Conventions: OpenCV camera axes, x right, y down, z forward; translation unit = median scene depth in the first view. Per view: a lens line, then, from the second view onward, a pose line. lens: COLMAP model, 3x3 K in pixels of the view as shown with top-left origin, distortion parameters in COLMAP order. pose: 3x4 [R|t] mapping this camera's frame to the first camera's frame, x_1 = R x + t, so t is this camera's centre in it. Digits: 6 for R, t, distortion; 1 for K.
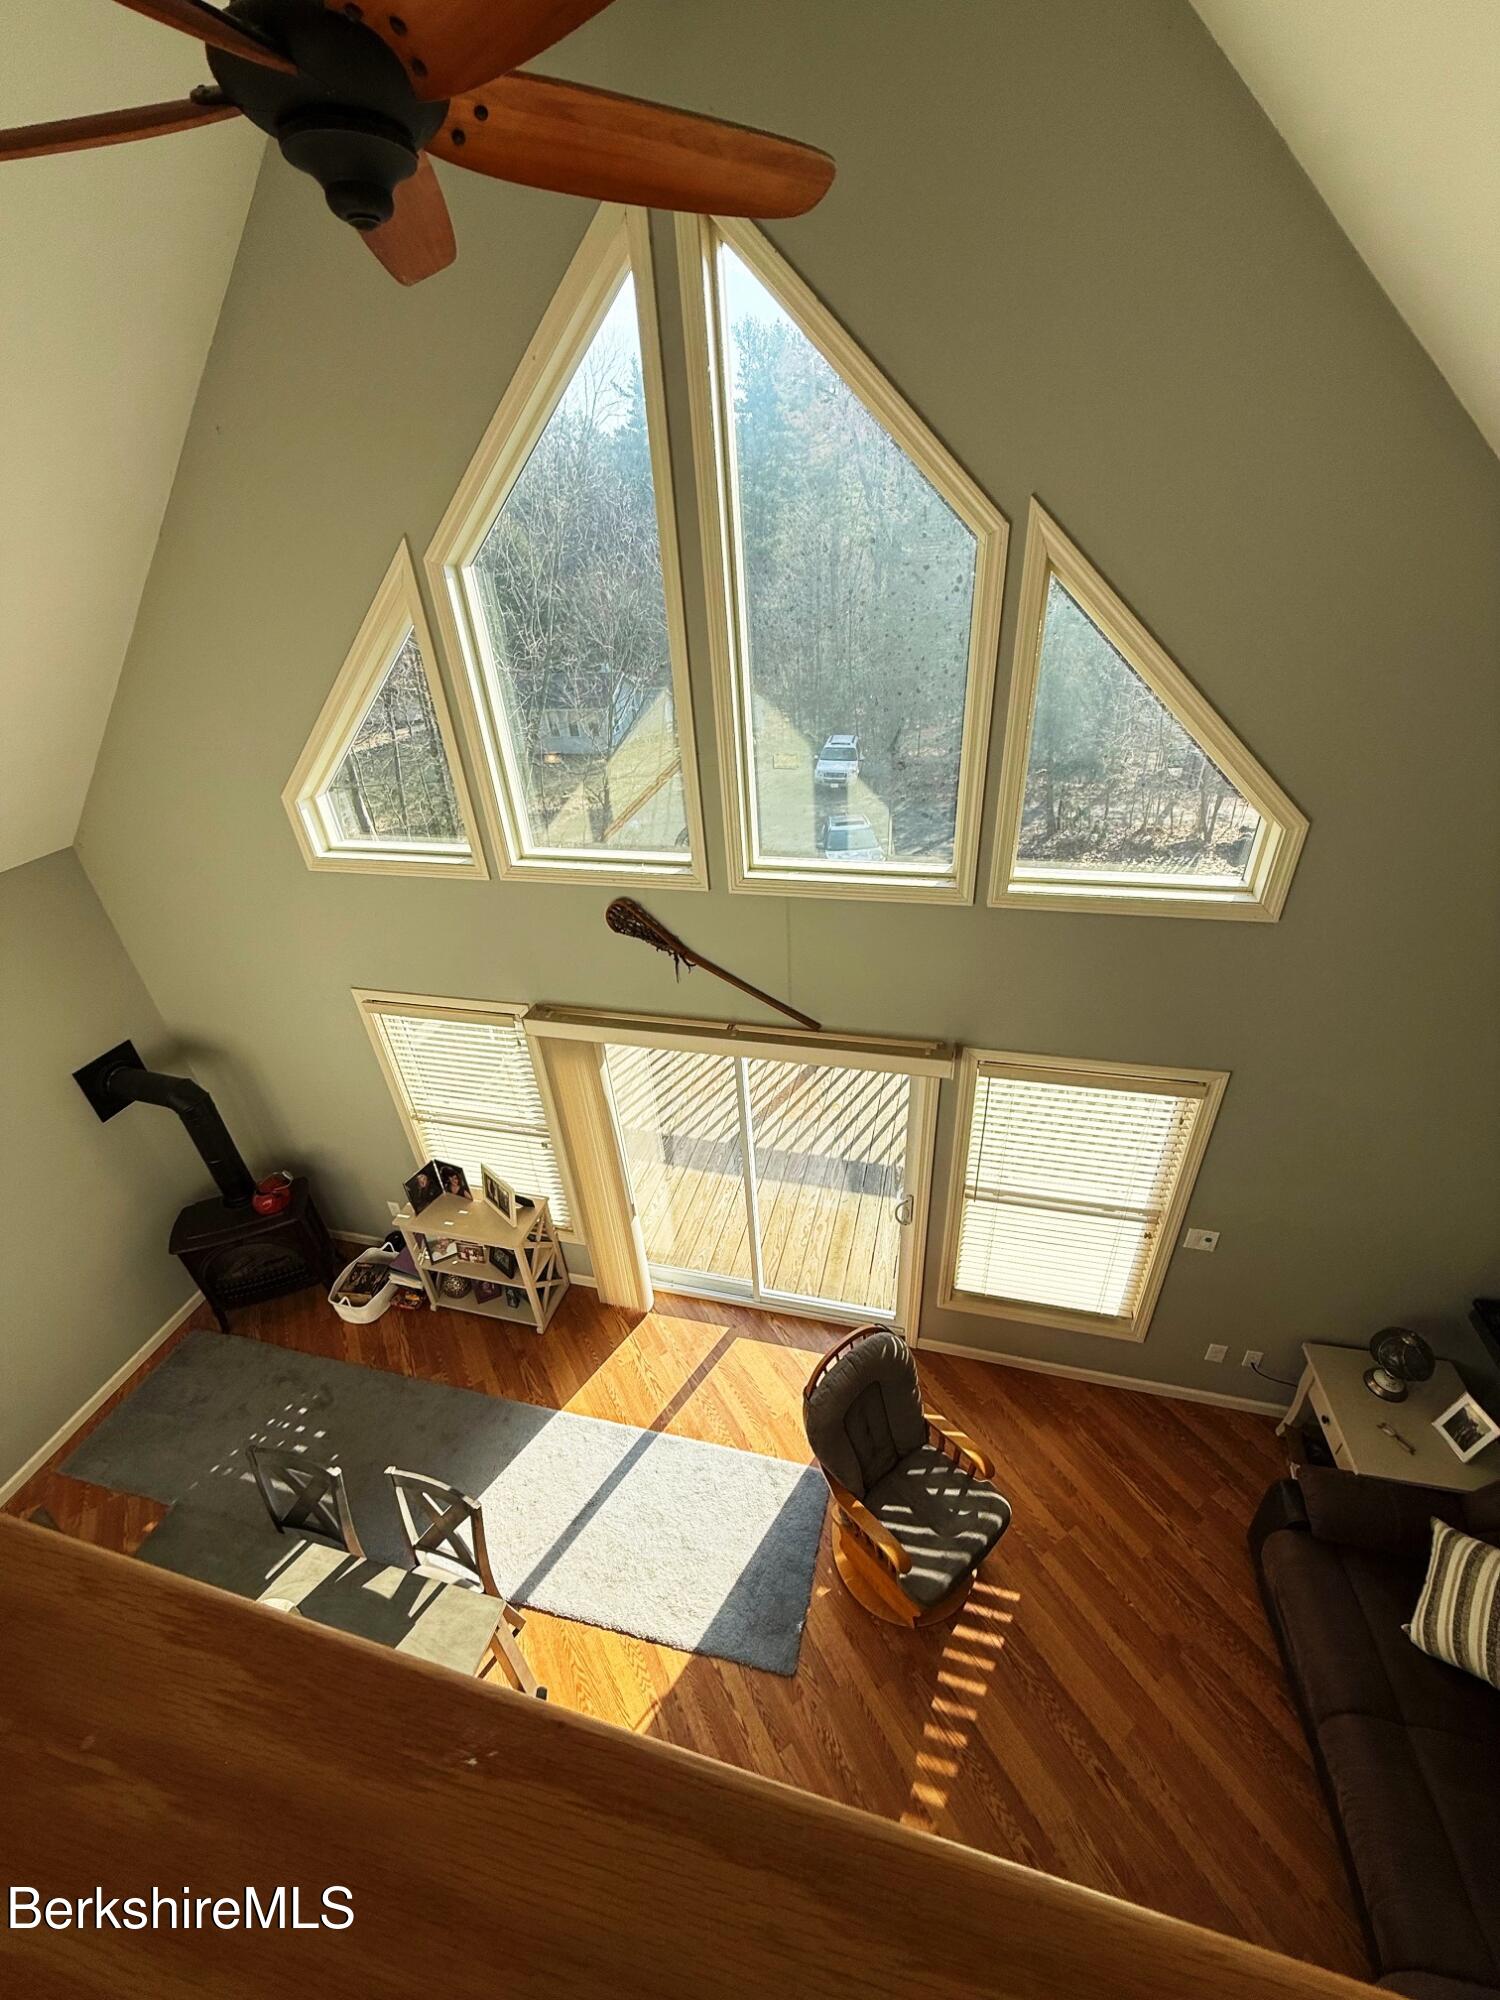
lens RADIAL K [[794.9, 0, 742.4], [0, 794.9, 1006.6], [0, 0, 1]] dist [0.010442, 0.000168]
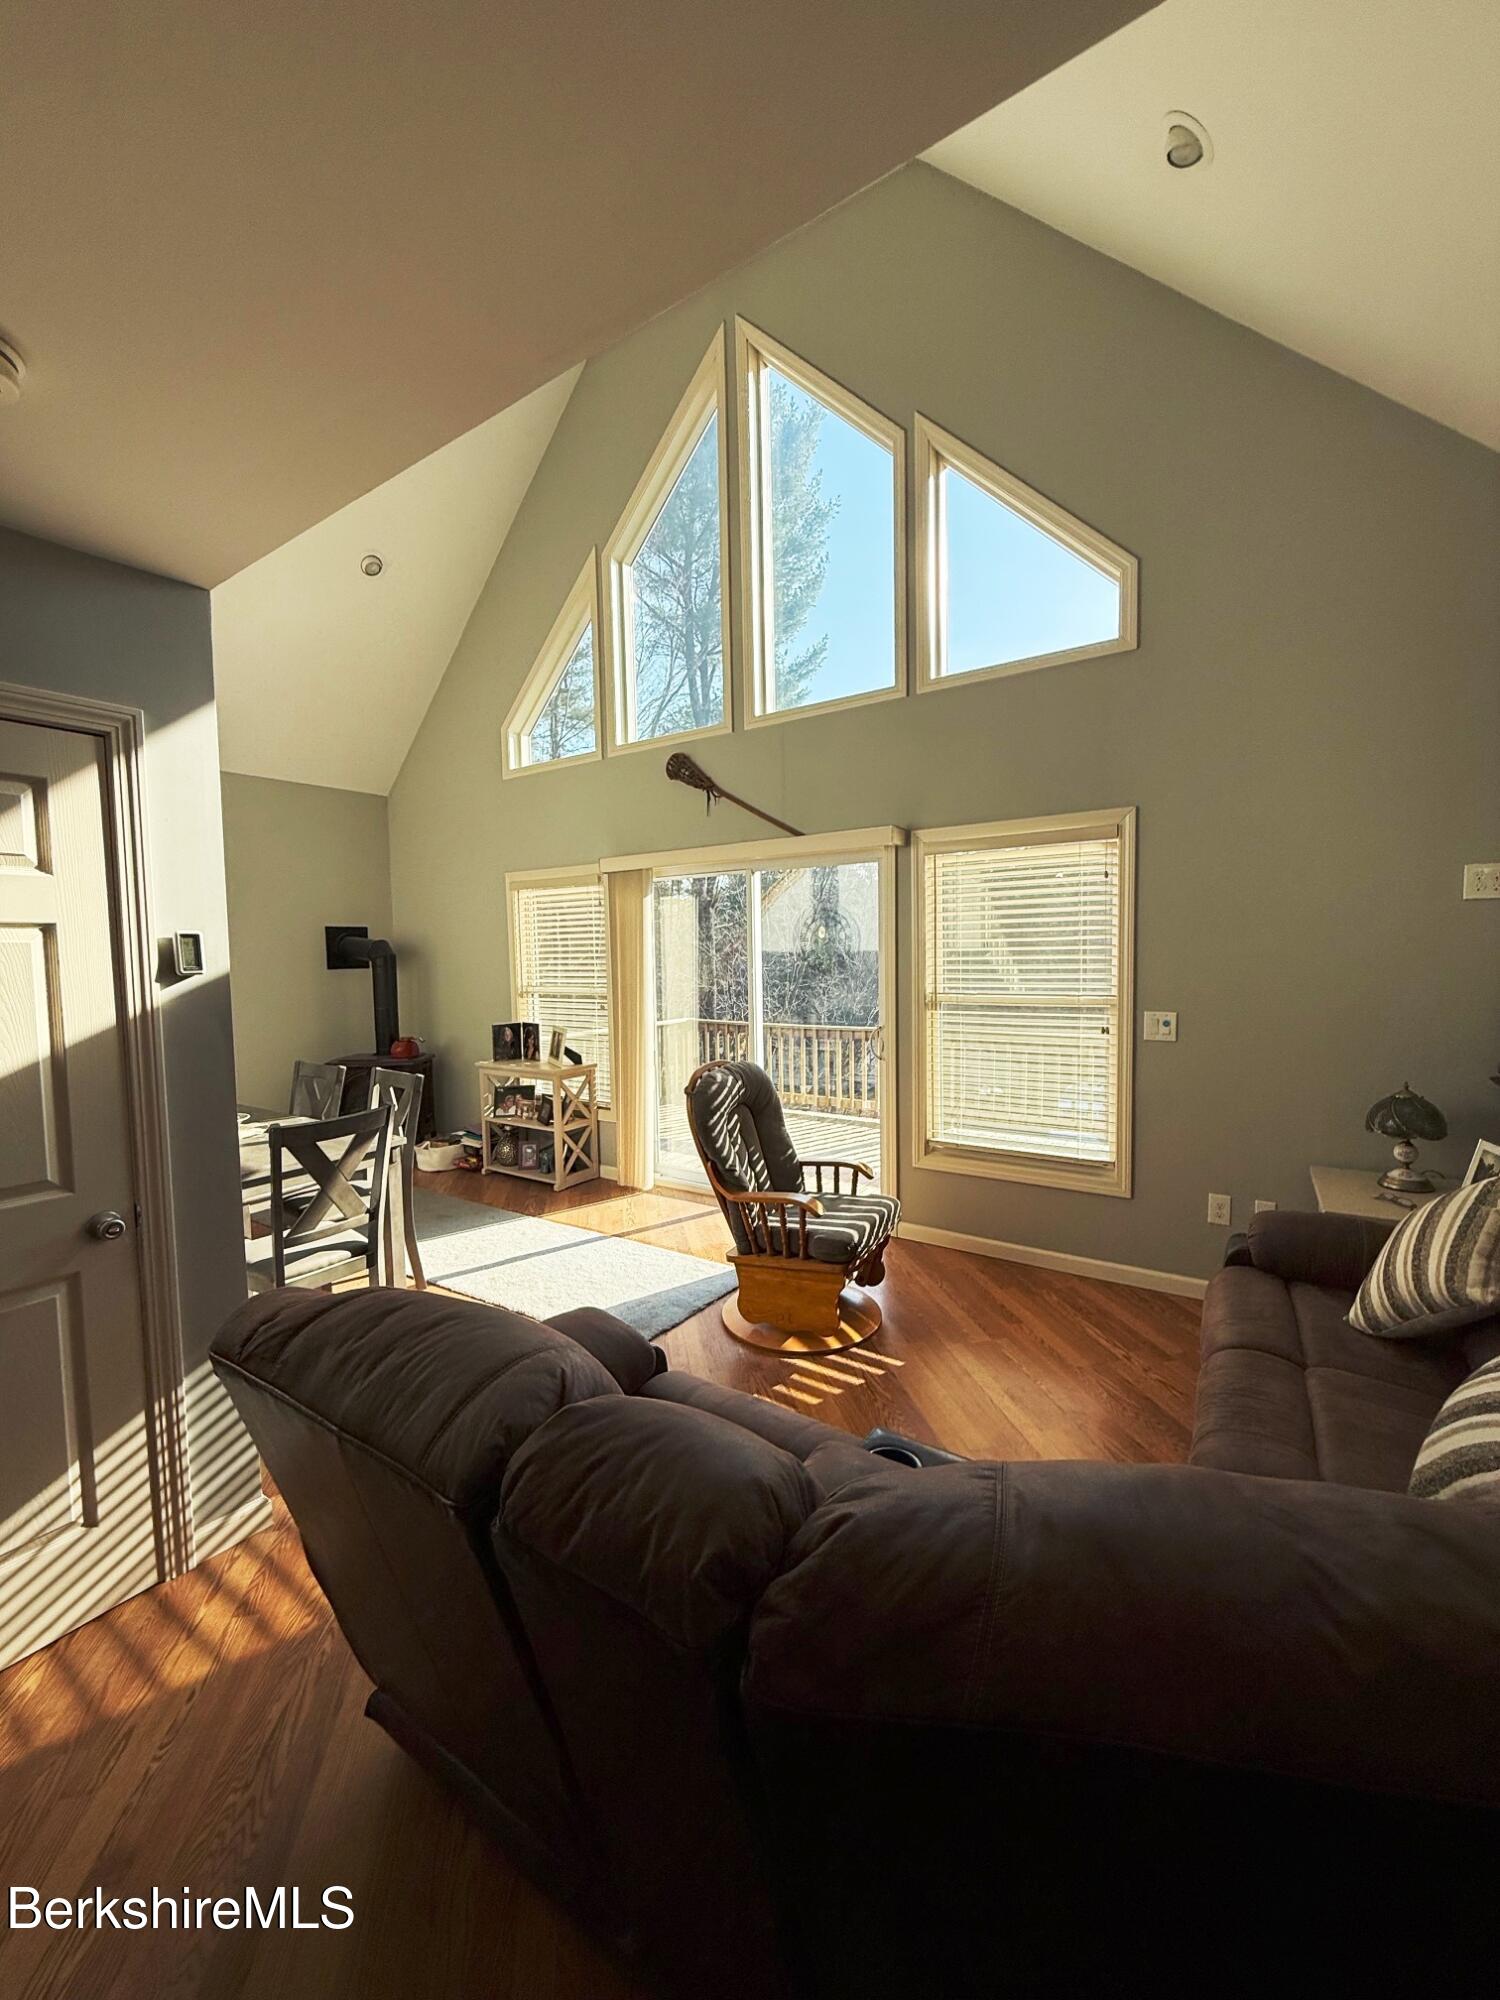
lens RADIAL K [[794.9, 0, 758.2], [0, 794.9, 995.2], [0, 0, 1]] dist [0.010442, 0.000168]
pose [[0.941811, 0.061110, -0.330540, 0.402539], [-0.207582, 0.879165, -0.428928, 0.695585], [0.264387, 0.472584, 0.840693, 0.068712]]
